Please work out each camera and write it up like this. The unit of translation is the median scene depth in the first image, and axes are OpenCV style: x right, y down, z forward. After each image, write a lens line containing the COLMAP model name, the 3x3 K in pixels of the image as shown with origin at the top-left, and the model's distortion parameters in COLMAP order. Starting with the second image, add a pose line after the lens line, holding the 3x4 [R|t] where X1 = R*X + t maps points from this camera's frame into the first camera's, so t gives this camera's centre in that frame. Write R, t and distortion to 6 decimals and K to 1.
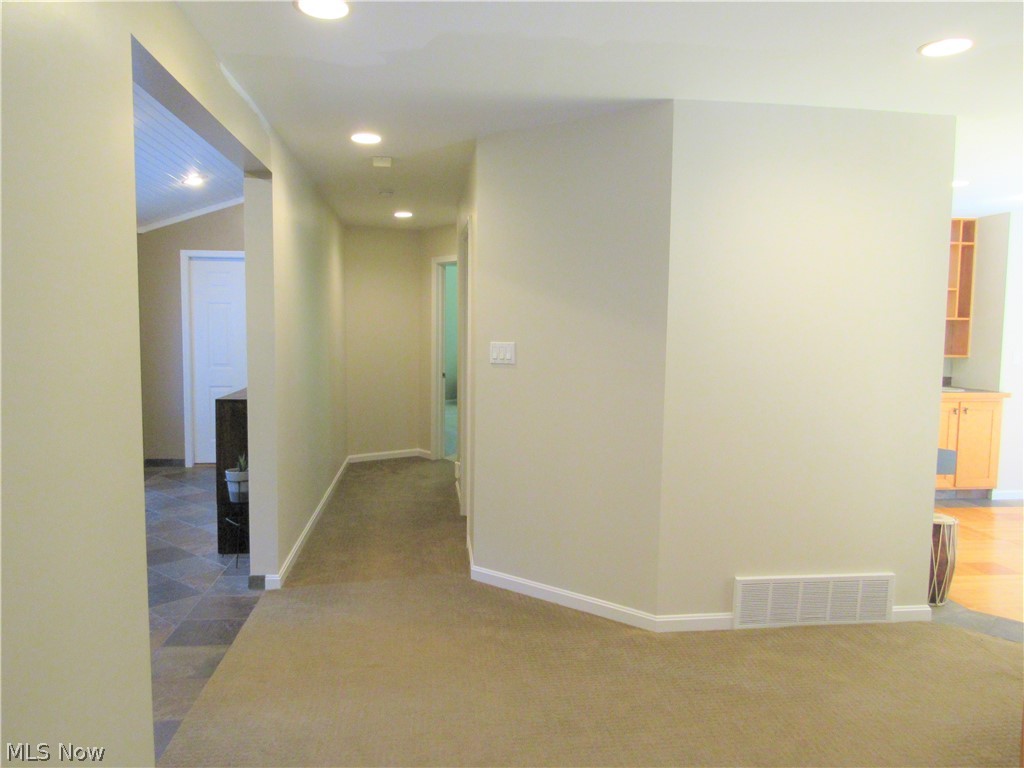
lens RADIAL K [[726.5, 0, 512.0], [0, 726.5, 384.0], [0, 0, 1]] dist [-0.009644, -0.004364]
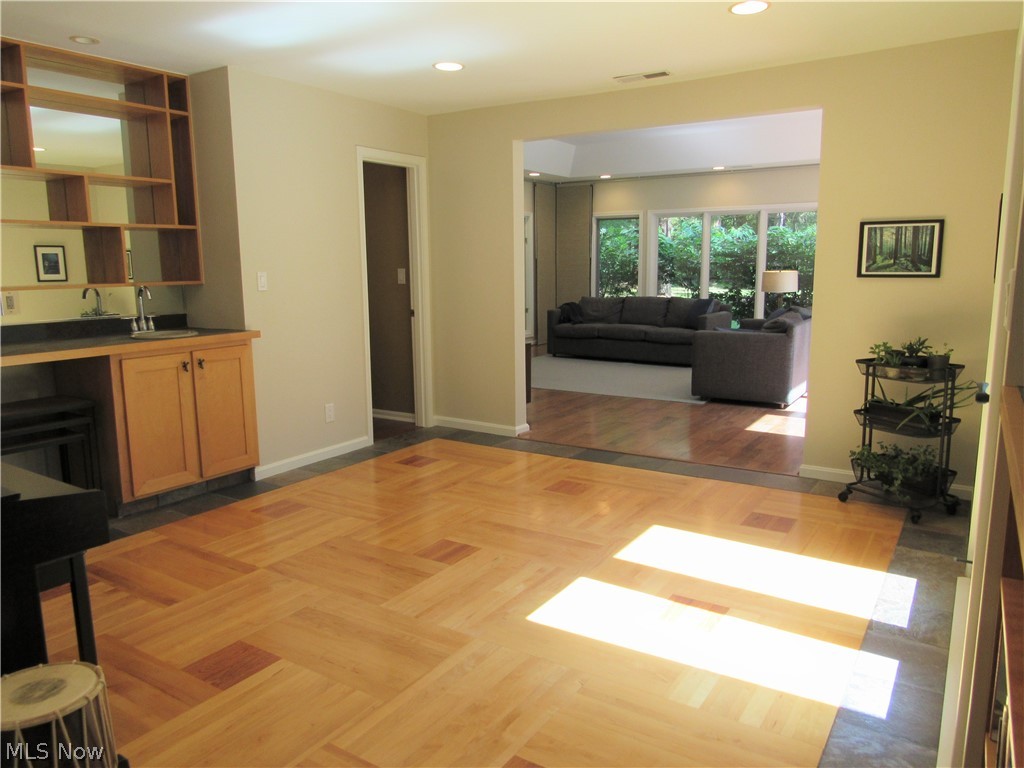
lens RADIAL K [[752.9, 0, 512.0], [0, 752.9, 384.0], [0, 0, 1]] dist [-0.007754, -0.002955]
pose [[0.635410, -0.143926, 0.758643, 0.275636], [0.084470, 0.989535, 0.116982, -0.001189], [-0.767541, -0.010249, 0.640918, 0.330437]]
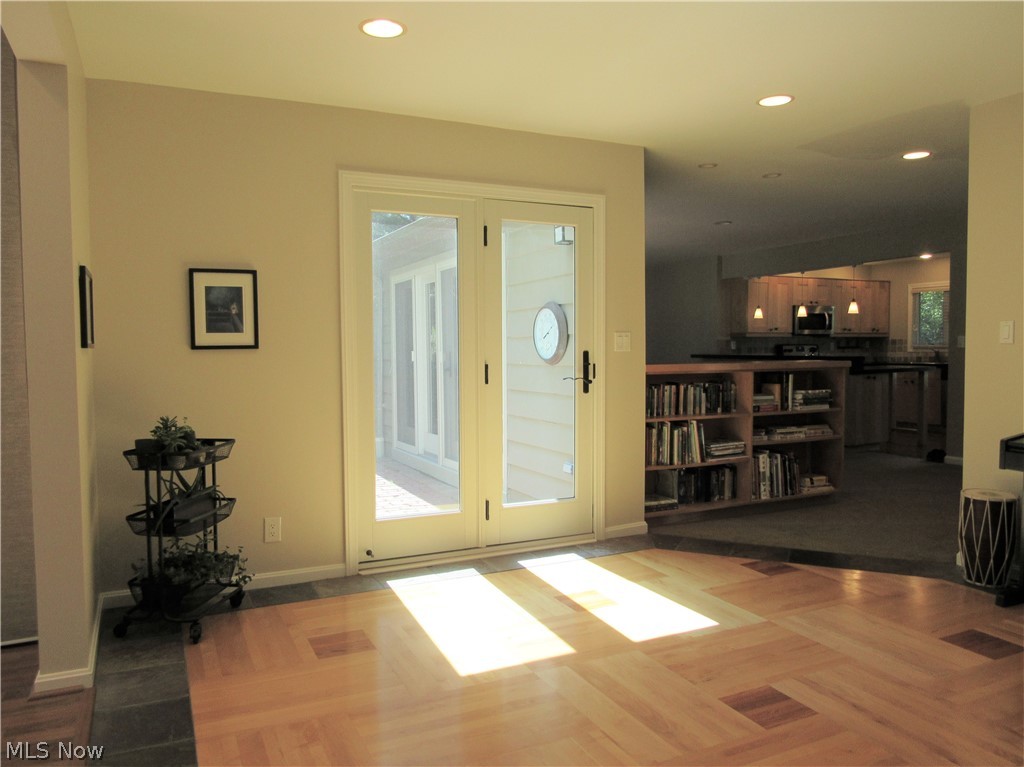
lens RADIAL K [[752.9, 0, 512.0], [0, 752.9, 383.5], [0, 0, 1]] dist [-0.007754, -0.002955]
pose [[-0.944243, 0.006683, -0.329181, 0.913732], [-0.036009, 0.991700, 0.123424, -0.032345], [0.327274, 0.128396, -0.936166, 1.036335]]
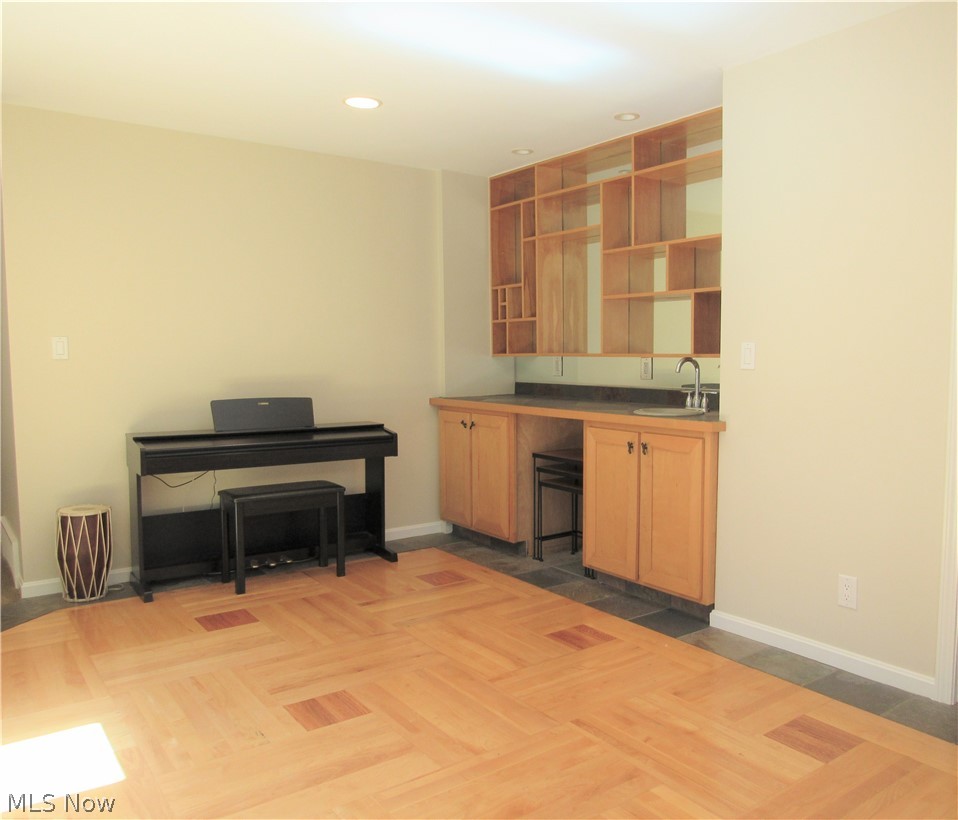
lens RADIAL K [[782.8, 0, 519.6], [0, 782.8, 427.8], [0, 0, 1]] dist [-0.007700, -0.006366]
pose [[0.508290, 0.062840, -0.858890, 1.071565], [-0.063216, 0.997366, 0.035560, 0.005536], [0.858863, 0.036221, 0.510924, 0.589838]]
